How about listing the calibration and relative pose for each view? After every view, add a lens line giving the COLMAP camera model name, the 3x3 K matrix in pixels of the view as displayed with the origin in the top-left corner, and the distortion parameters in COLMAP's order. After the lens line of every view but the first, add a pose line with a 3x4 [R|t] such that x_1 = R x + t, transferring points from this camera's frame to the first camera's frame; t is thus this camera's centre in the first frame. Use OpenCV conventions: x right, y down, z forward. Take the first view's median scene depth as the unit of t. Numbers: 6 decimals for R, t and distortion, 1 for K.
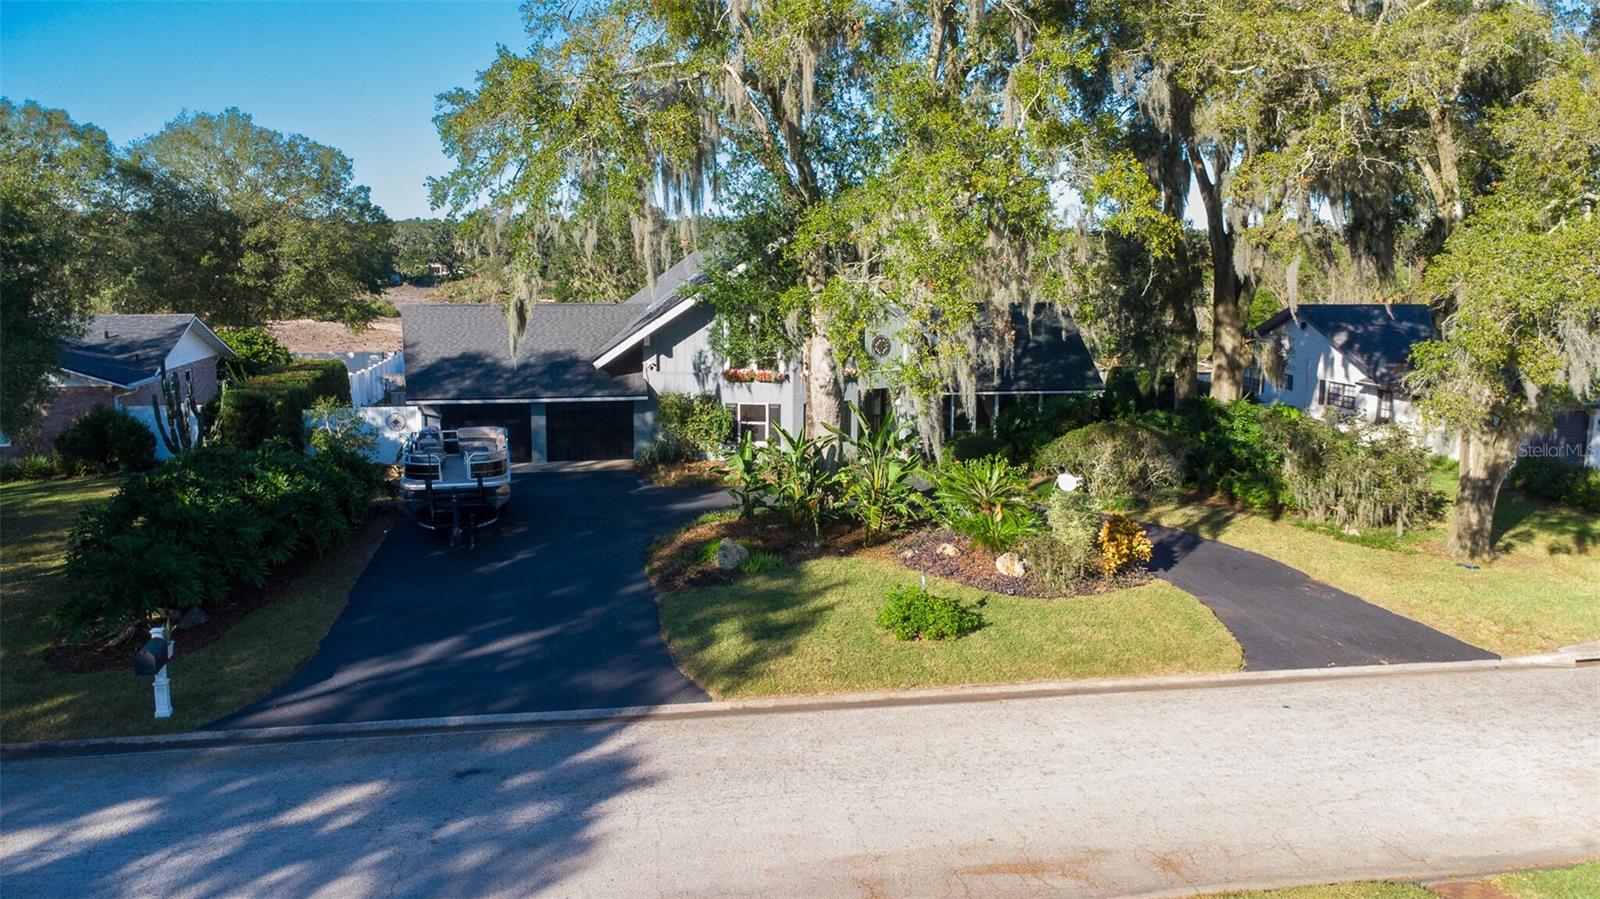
lens RADIAL K [[1186.1, 0, 799.2], [0, 1186.1, 455.0], [0, 0, 1]] dist [0.025290, -0.021075]
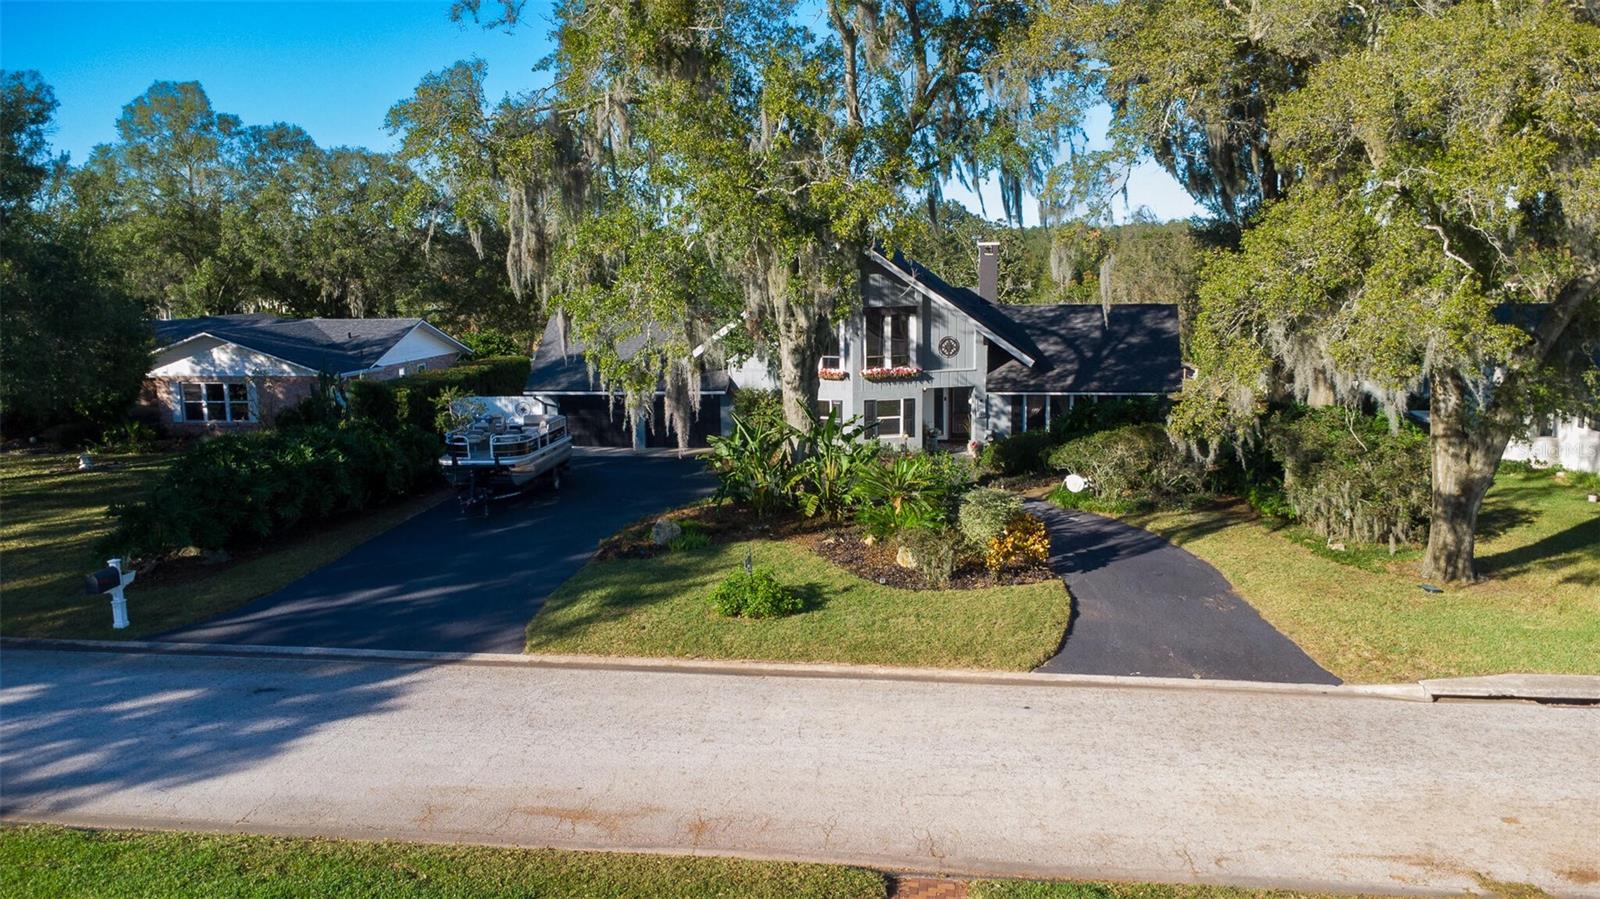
lens RADIAL K [[1127.4, 0, 800.2], [0, 1127.4, 445.0], [0, 0, 1]] dist [0.017692, -0.003760]
pose [[0.954027, 0.030625, -0.298153, 0.357850], [-0.032003, 0.999488, 0.000260, -0.002311], [0.298008, 0.009294, 0.954518, 0.026161]]
